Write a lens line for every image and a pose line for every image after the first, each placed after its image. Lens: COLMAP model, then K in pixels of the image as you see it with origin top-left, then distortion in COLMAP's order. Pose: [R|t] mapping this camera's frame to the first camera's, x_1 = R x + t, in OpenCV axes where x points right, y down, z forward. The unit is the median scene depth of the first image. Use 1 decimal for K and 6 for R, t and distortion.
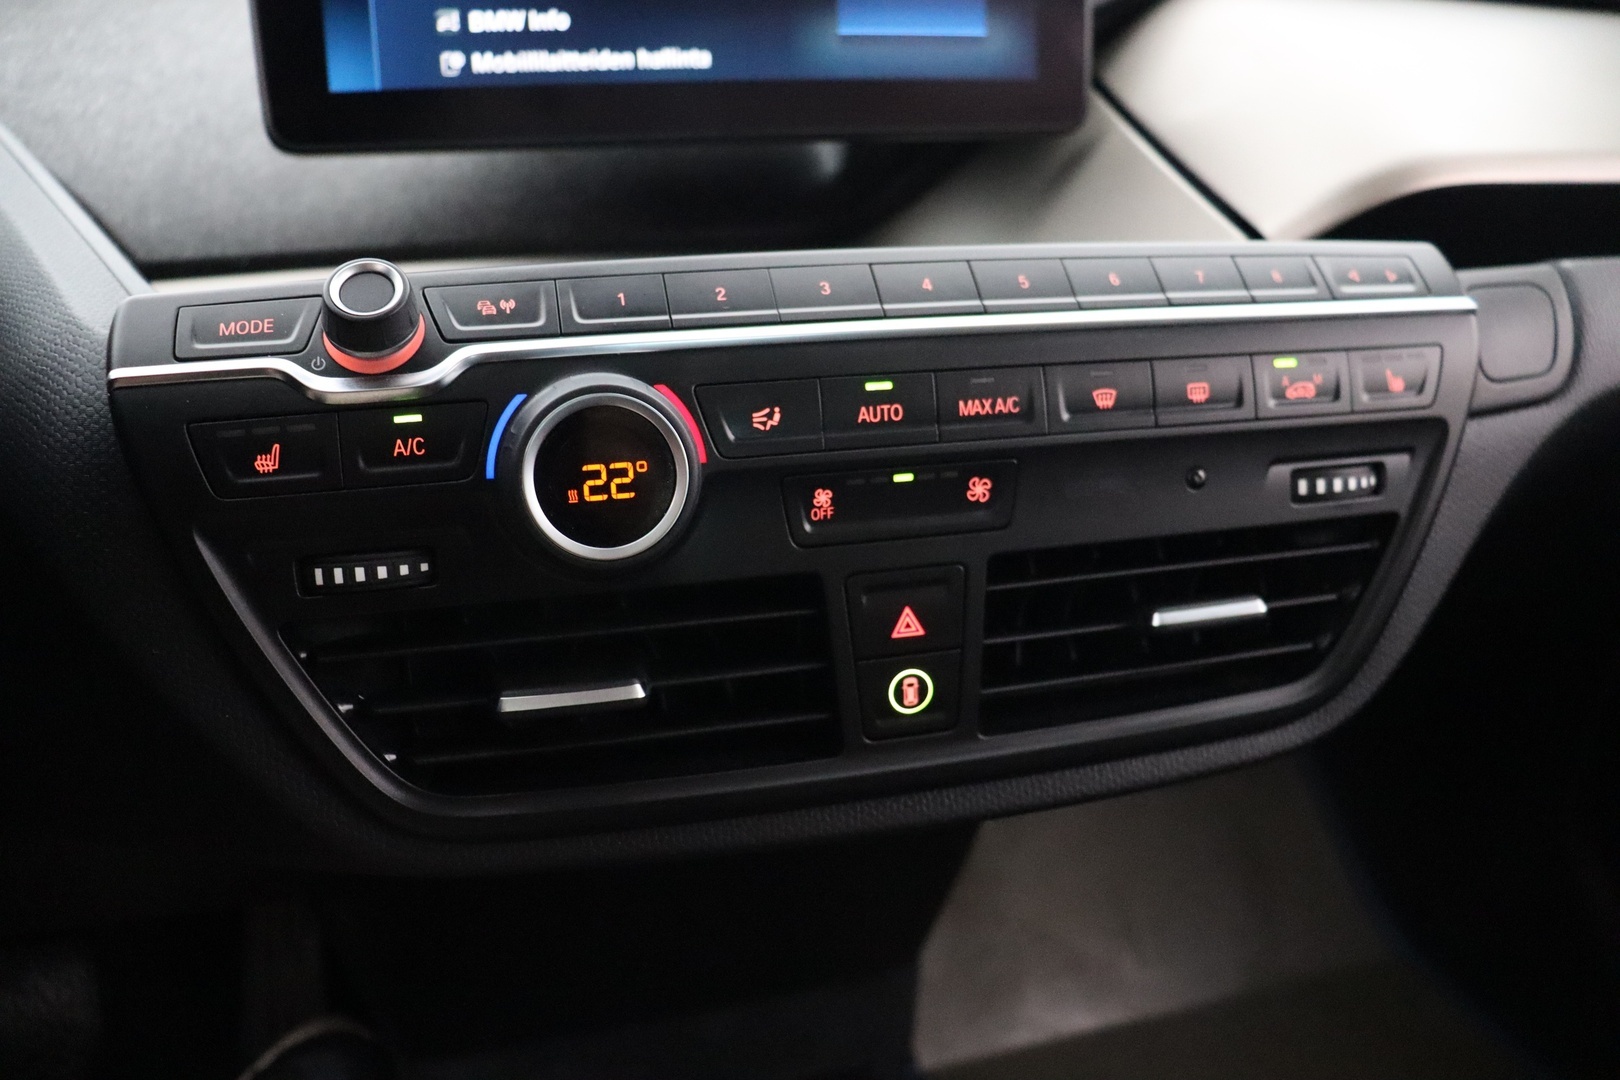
lens RADIAL K [[1350.6, 0, 810.0], [0, 1350.6, 540.0], [0, 0, 1]] dist [-0.196910, 0.182392]
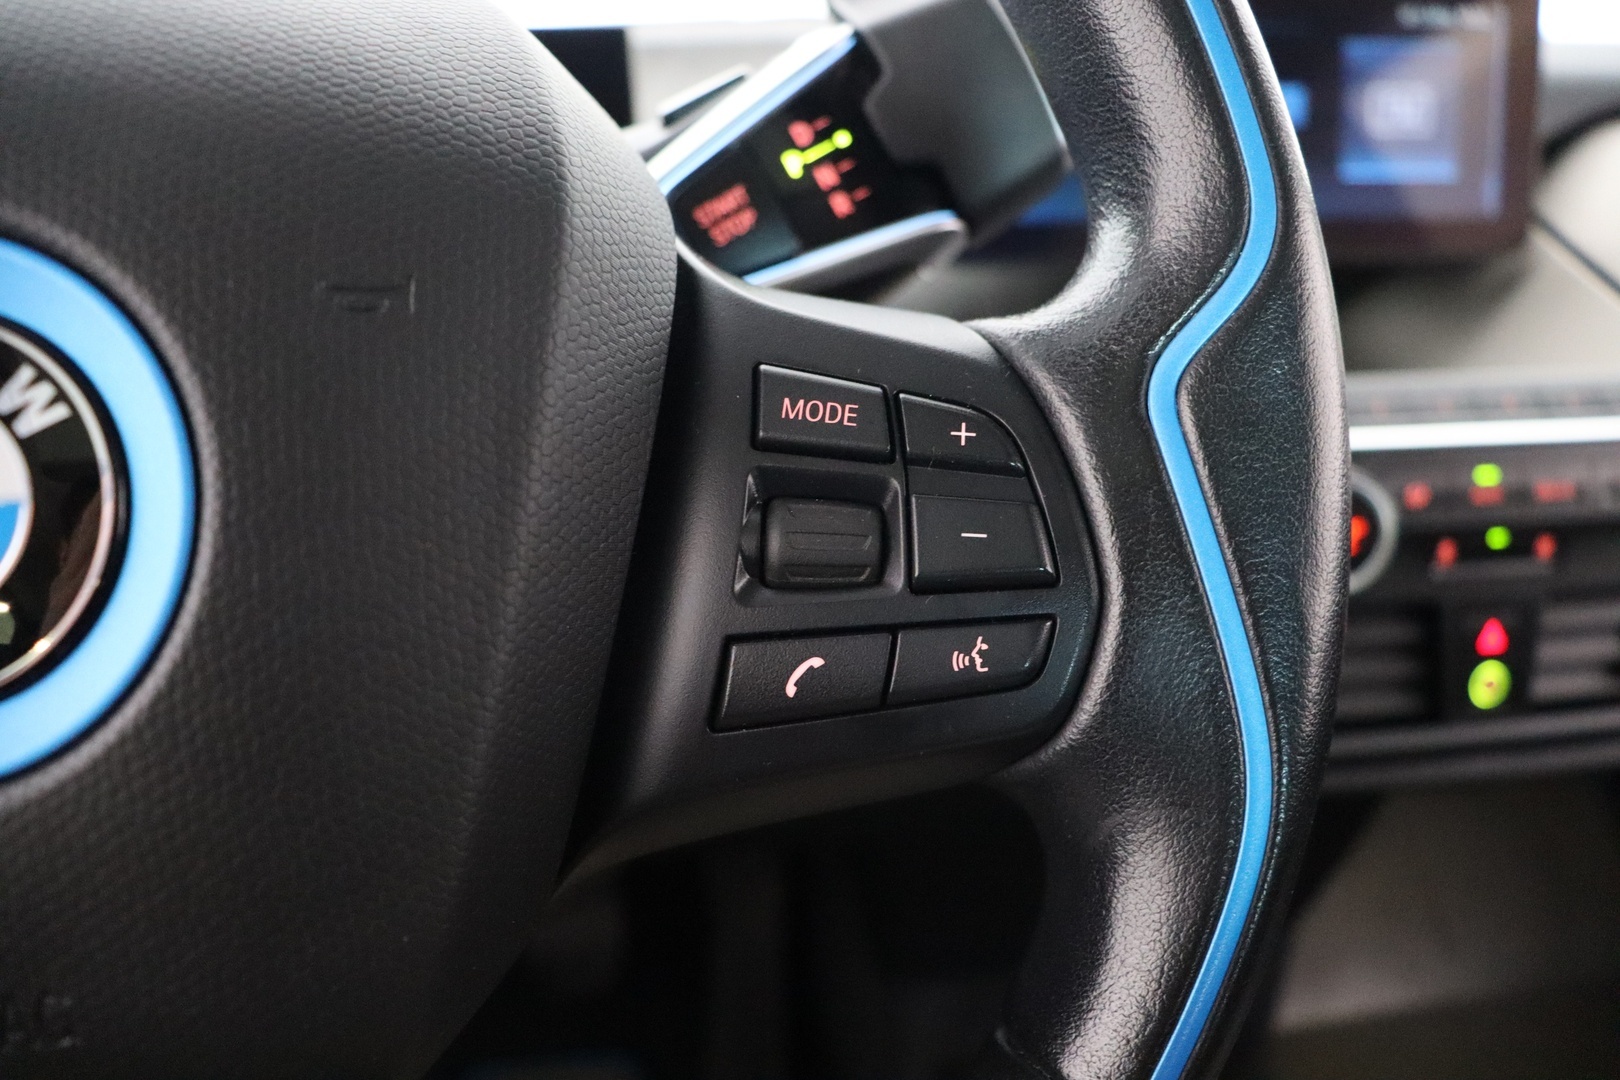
lens RADIAL K [[1350.6, 0, 810.0], [0, 1350.6, 540.0], [0, 0, 1]] dist [-0.196910, 0.182392]
pose [[0.991398, 0.027092, -0.128049, -0.439595], [-0.028481, 0.999554, -0.009031, -0.008412], [0.127747, 0.012600, 0.991727, -0.441838]]
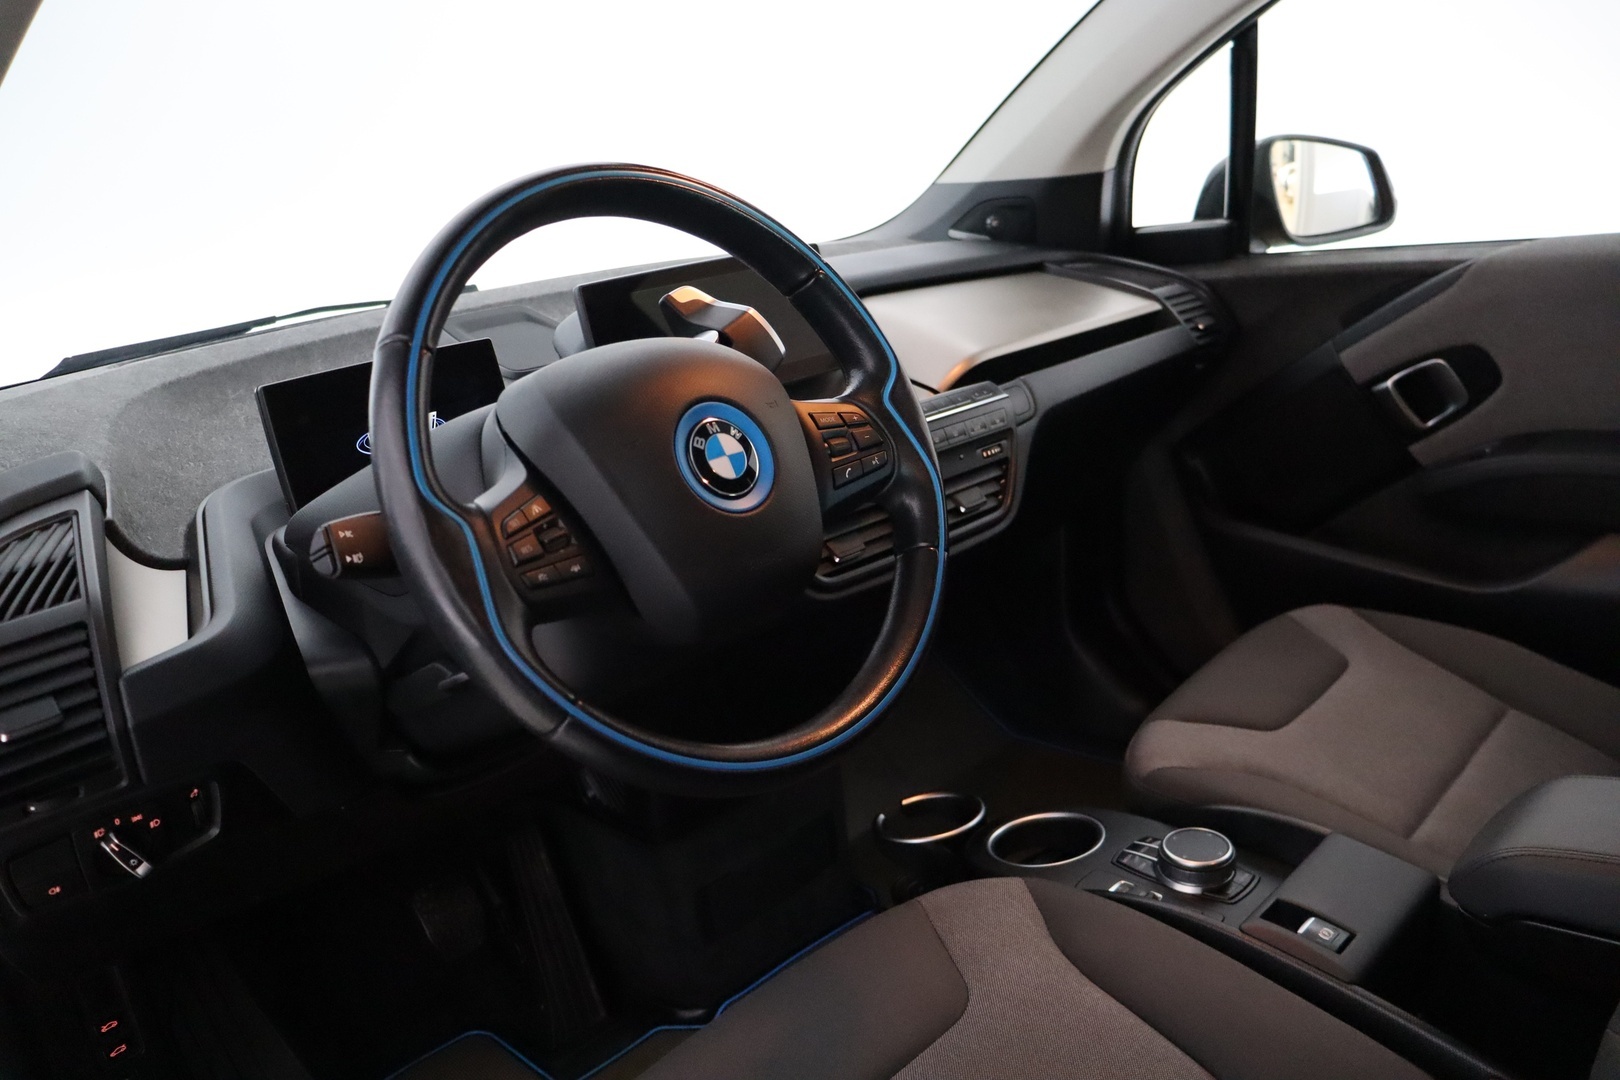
lens RADIAL K [[1350.6, 0, 810.0], [0, 1350.6, 540.0], [0, 0, 1]] dist [-0.196910, 0.182392]
pose [[0.870539, -0.241087, 0.428998, -1.577178], [0.301889, 0.950091, -0.078675, 0.309185], [-0.388620, 0.198000, 0.899873, -1.935026]]
